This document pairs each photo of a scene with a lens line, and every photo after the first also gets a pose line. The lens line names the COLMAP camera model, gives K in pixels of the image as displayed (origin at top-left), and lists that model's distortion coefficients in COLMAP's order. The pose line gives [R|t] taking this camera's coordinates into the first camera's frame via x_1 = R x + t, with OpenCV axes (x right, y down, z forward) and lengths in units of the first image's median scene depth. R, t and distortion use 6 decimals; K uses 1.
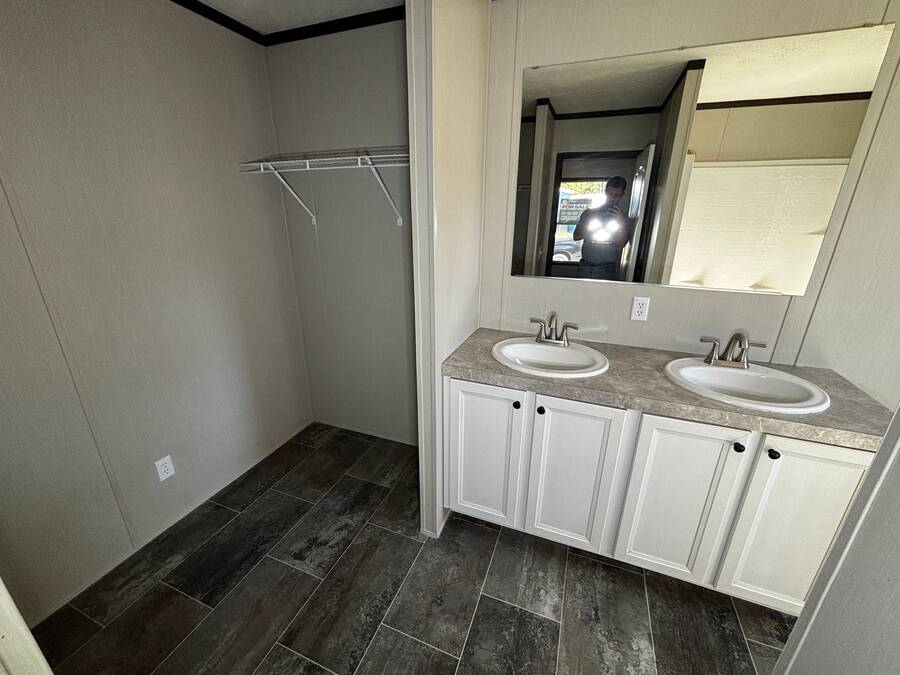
lens RADIAL K [[364.2, 0, 448.8], [0, 364.2, 336.5], [0, 0, 1]] dist [0.000203, -0.000397]
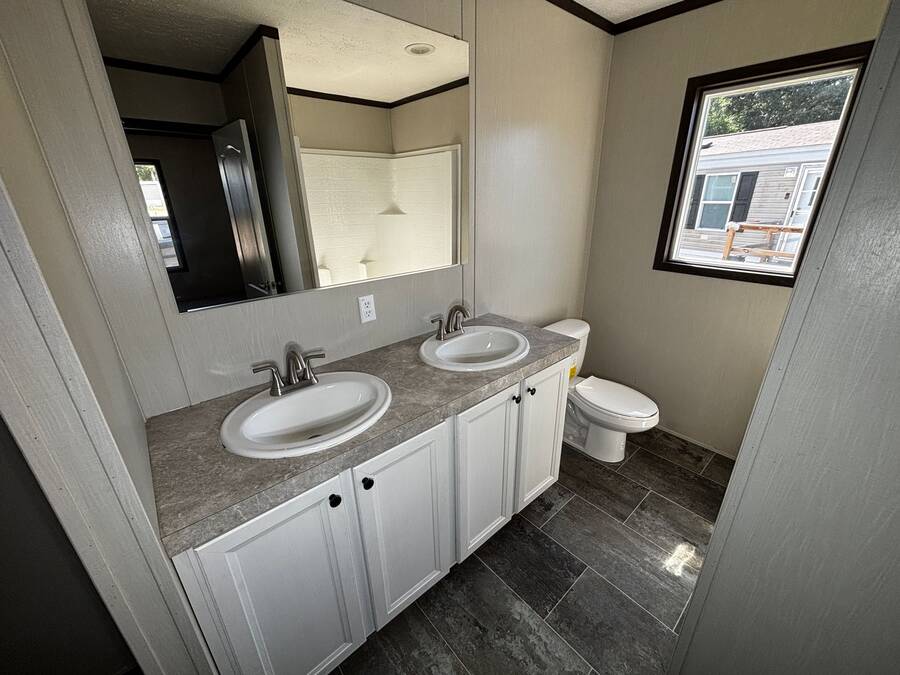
lens RADIAL K [[364.2, 0, 448.8], [0, 364.2, 336.5], [0, 0, 1]] dist [0.000203, -0.000397]
pose [[0.459775, -0.333471, 0.823045, -0.152716], [0.311790, 0.928431, 0.201996, -0.147525], [-0.831501, 0.163744, 0.530843, 0.429320]]
